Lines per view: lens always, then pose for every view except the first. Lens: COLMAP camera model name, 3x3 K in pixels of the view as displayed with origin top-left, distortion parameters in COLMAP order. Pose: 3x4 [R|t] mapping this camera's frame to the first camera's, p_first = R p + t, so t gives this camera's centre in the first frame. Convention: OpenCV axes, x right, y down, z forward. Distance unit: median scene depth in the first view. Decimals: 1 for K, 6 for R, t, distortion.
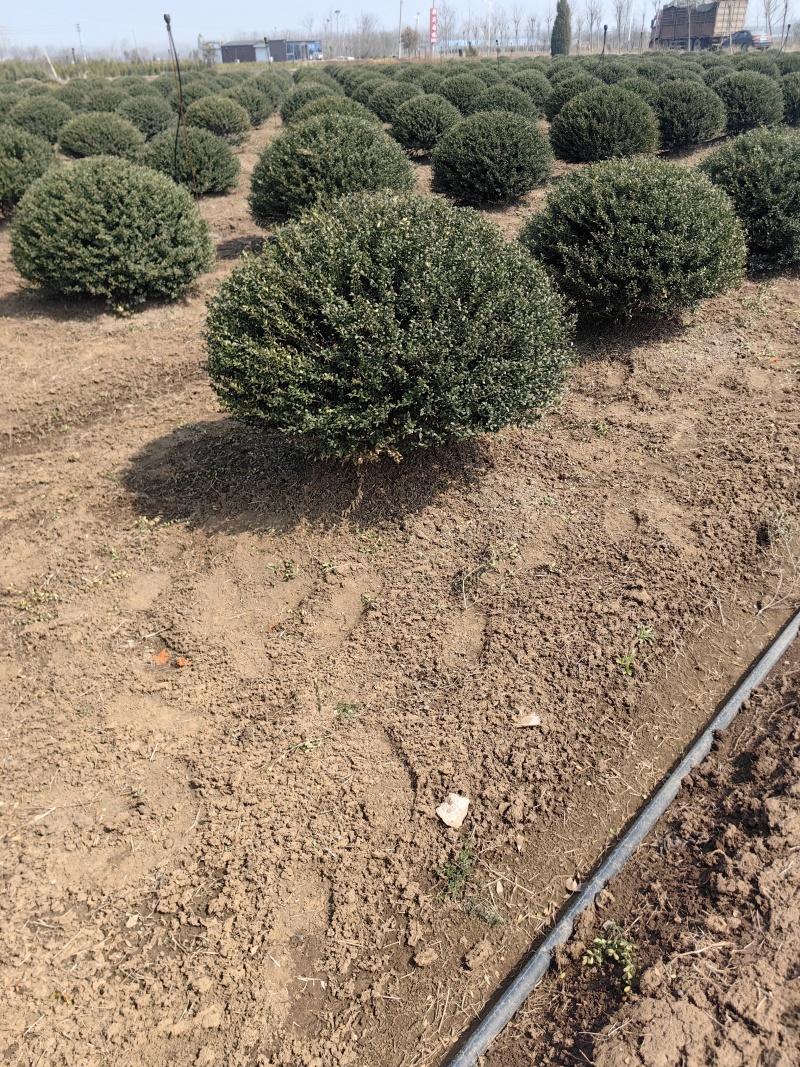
lens RADIAL K [[832.5, 0, 406.1], [0, 832.5, 532.0], [0, 0, 1]] dist [0.045031, -0.060569]
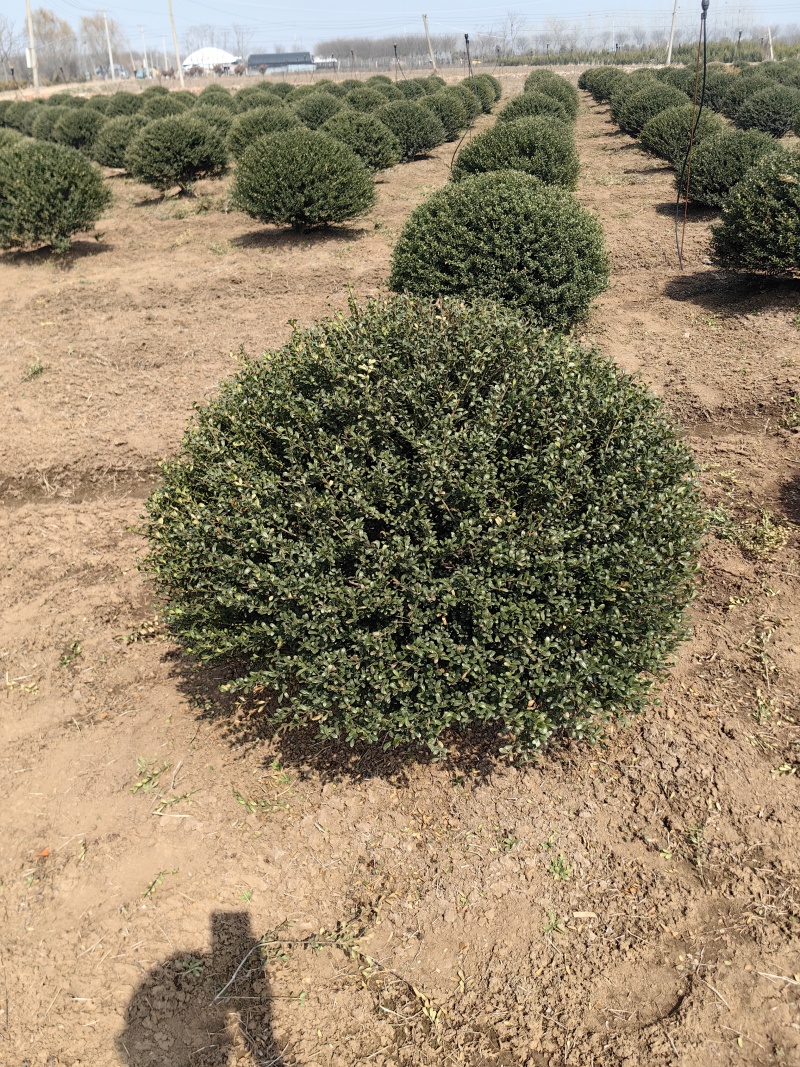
lens RADIAL K [[832.5, 0, 406.1], [0, 832.5, 532.0], [0, 0, 1]] dist [0.045031, -0.060569]
pose [[0.743135, 0.330019, -0.582098, 0.240087], [-0.319075, 0.939416, 0.125253, -0.198407], [0.588168, 0.092653, 0.803414, 0.312551]]
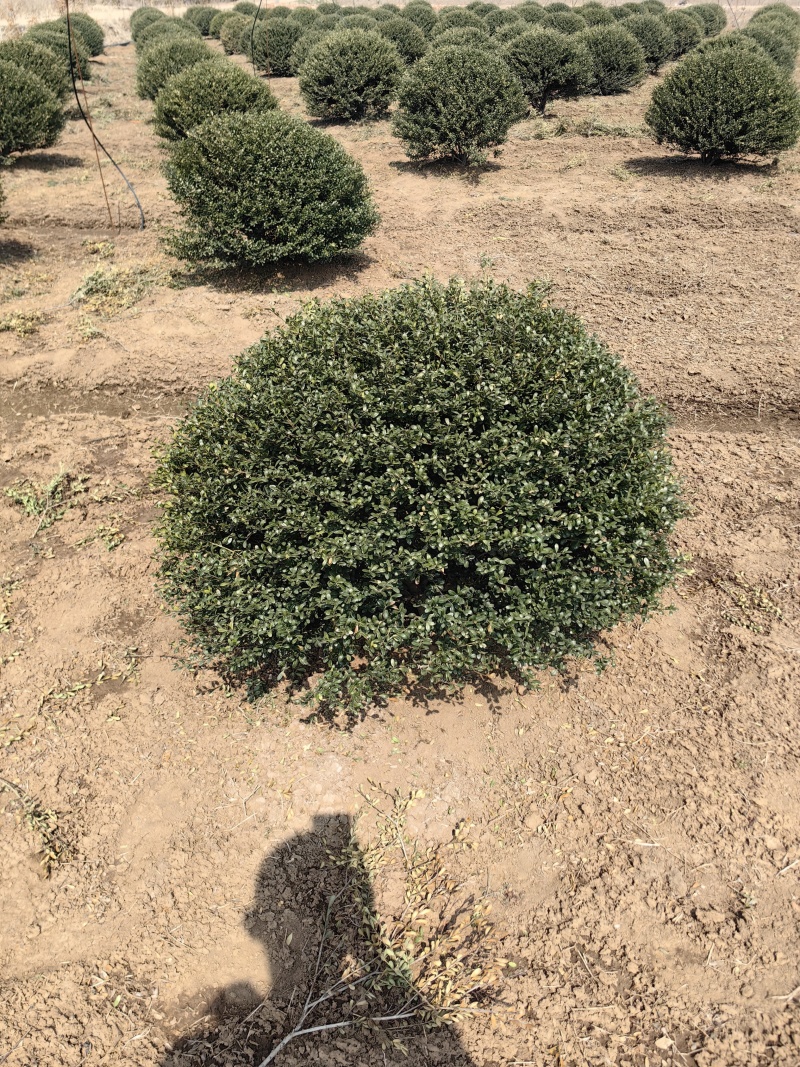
lens RADIAL K [[832.5, 0, 406.1], [0, 832.5, 532.0], [0, 0, 1]] dist [0.045031, -0.060569]
pose [[0.578730, 0.470028, -0.666442, -0.057231], [-0.421008, 0.872079, 0.249461, -0.028130], [0.698443, 0.136207, 0.702584, 0.060816]]
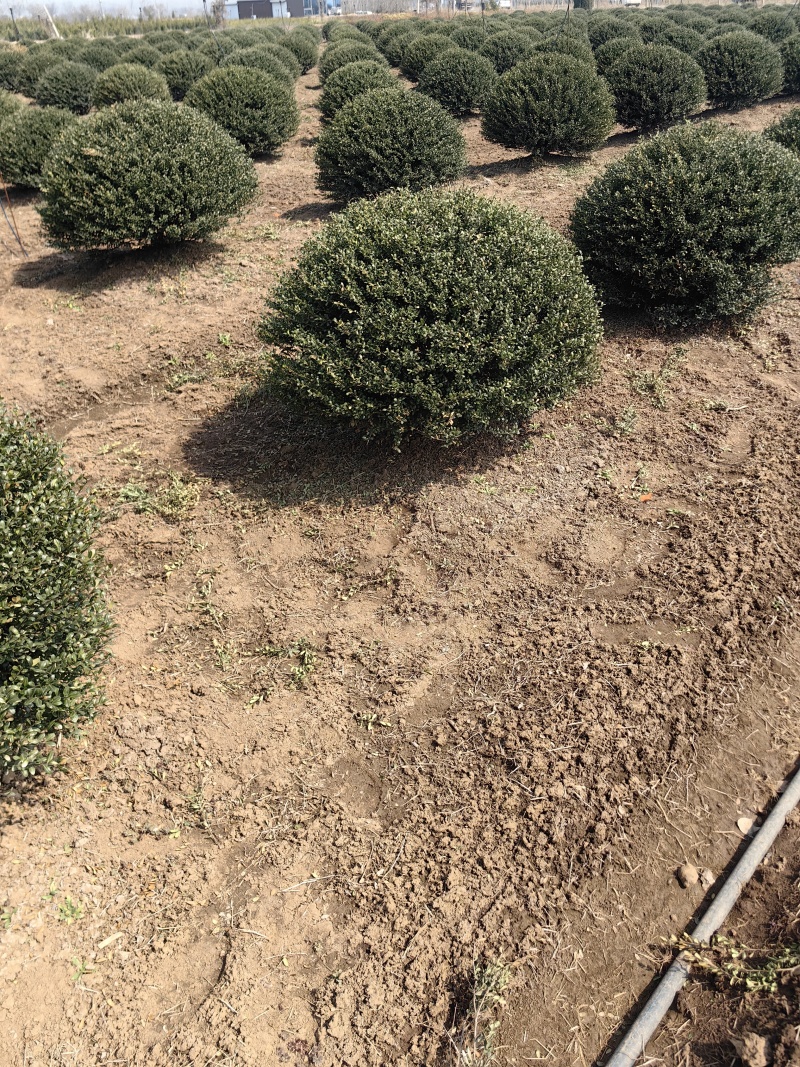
lens RADIAL K [[835.4, 0, 400.0], [0, 835.4, 533.5], [0, 0, 1]] dist [0.035372, -0.056910]
pose [[0.999378, 0.013817, -0.032458, 0.267876], [-0.012448, 0.999040, 0.042007, -0.203903], [0.033008, -0.041577, 0.998590, 0.332662]]
